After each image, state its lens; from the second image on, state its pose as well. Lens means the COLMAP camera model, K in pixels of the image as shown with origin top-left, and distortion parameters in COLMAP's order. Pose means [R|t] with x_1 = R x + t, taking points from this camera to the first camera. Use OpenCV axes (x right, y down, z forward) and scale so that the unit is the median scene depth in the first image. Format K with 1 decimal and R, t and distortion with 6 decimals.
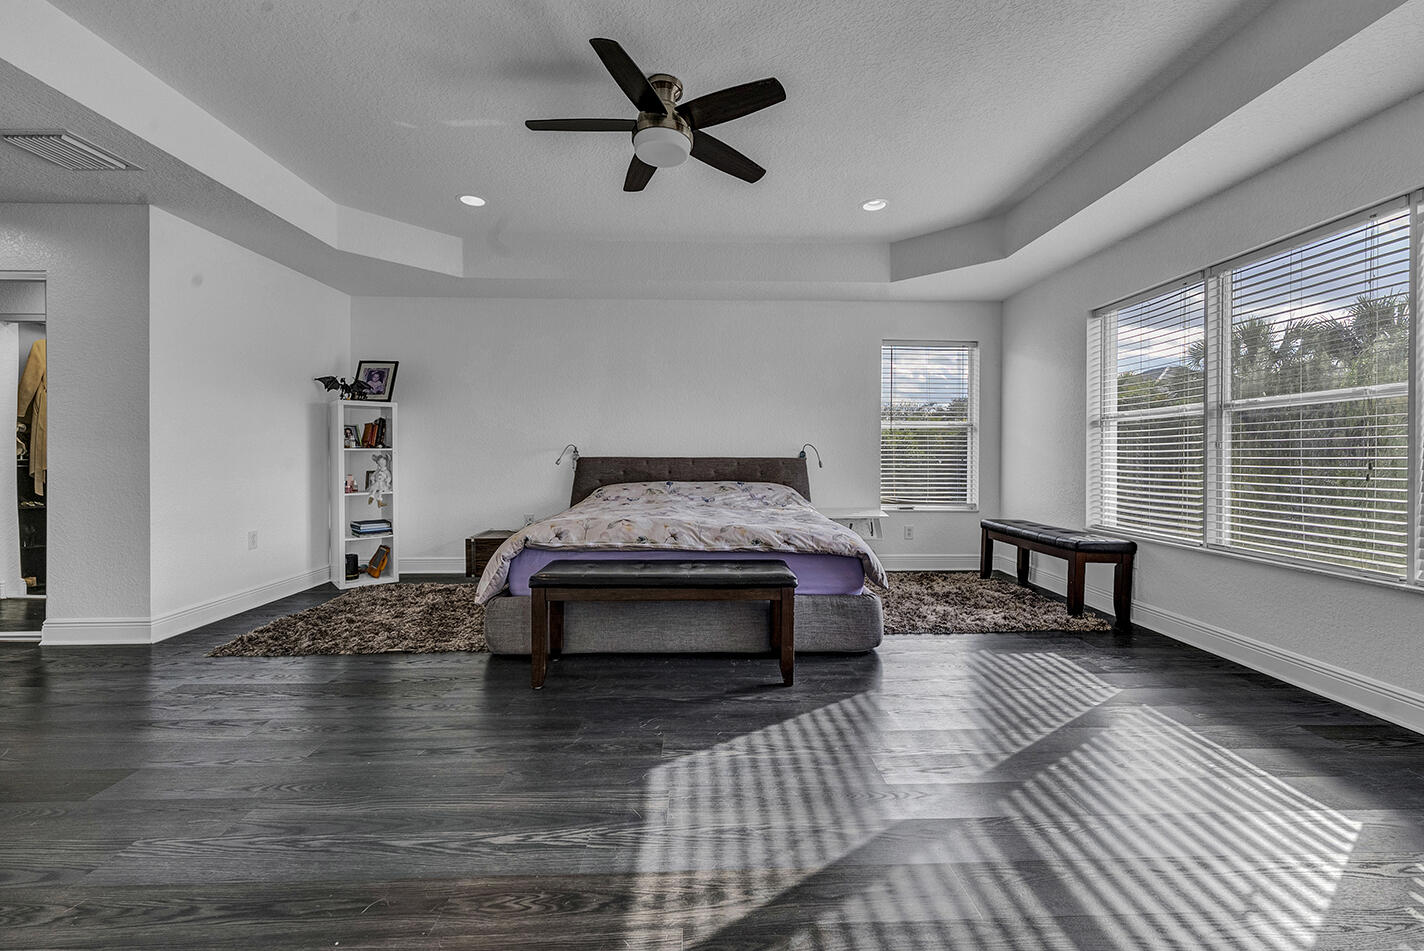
lens RADIAL K [[583.5, 0, 716.4], [0, 583.5, 469.0], [0, 0, 1]] dist [0.001264, 0.000107]
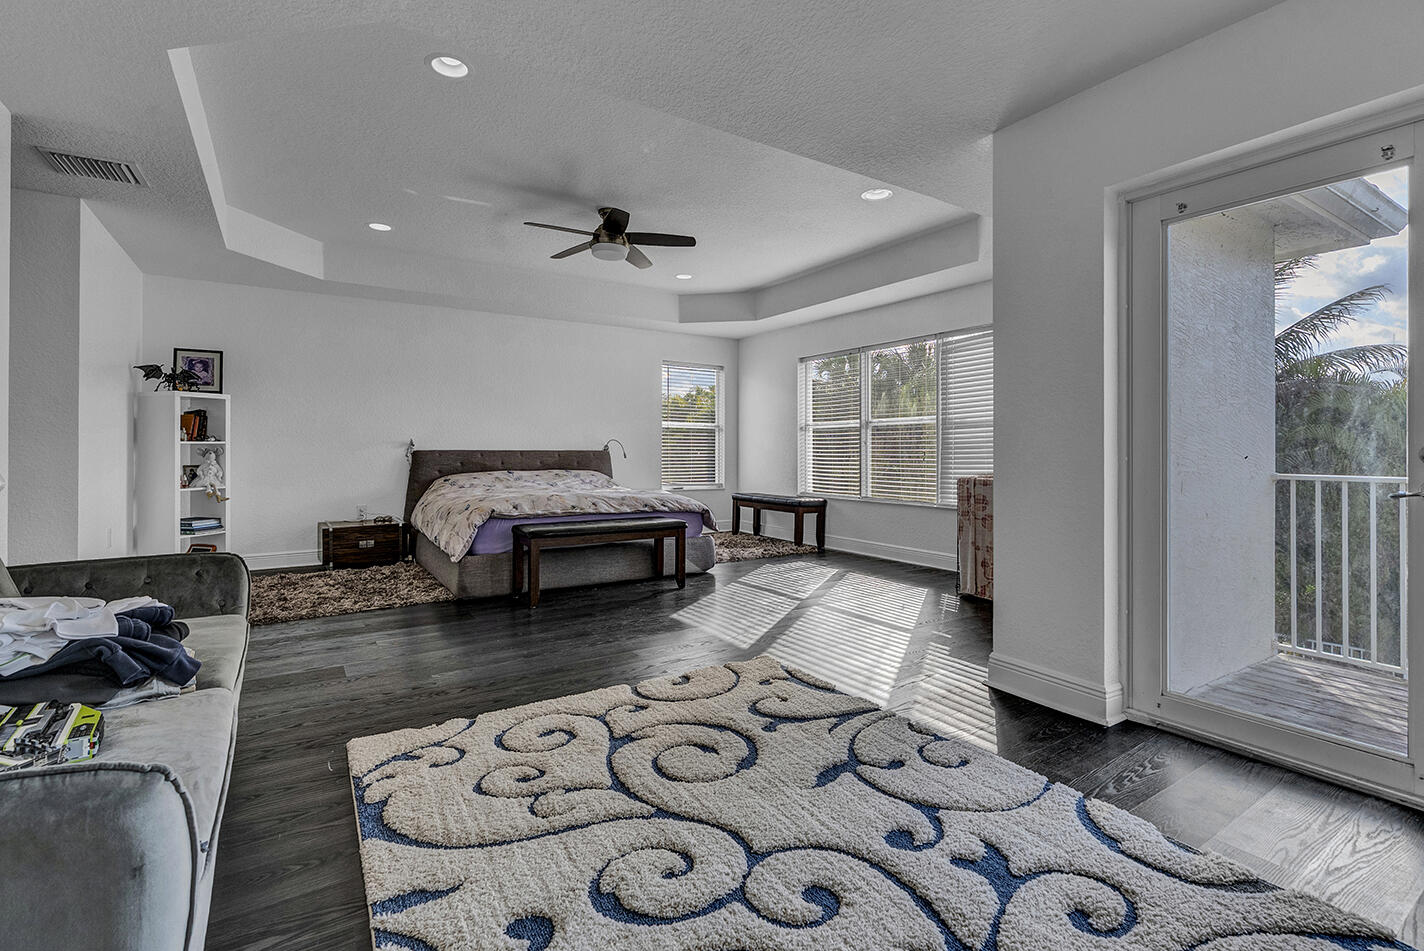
lens RADIAL K [[656.3, 0, 712.3], [0, 656.3, 462.7], [0, 0, 1]] dist [-0.003871, 0.000572]
pose [[0.854819, -0.011164, 0.518807, -0.463620], [0.011793, 0.999928, 0.002085, 0.007962], [-0.518793, 0.004337, 0.854889, -0.383525]]
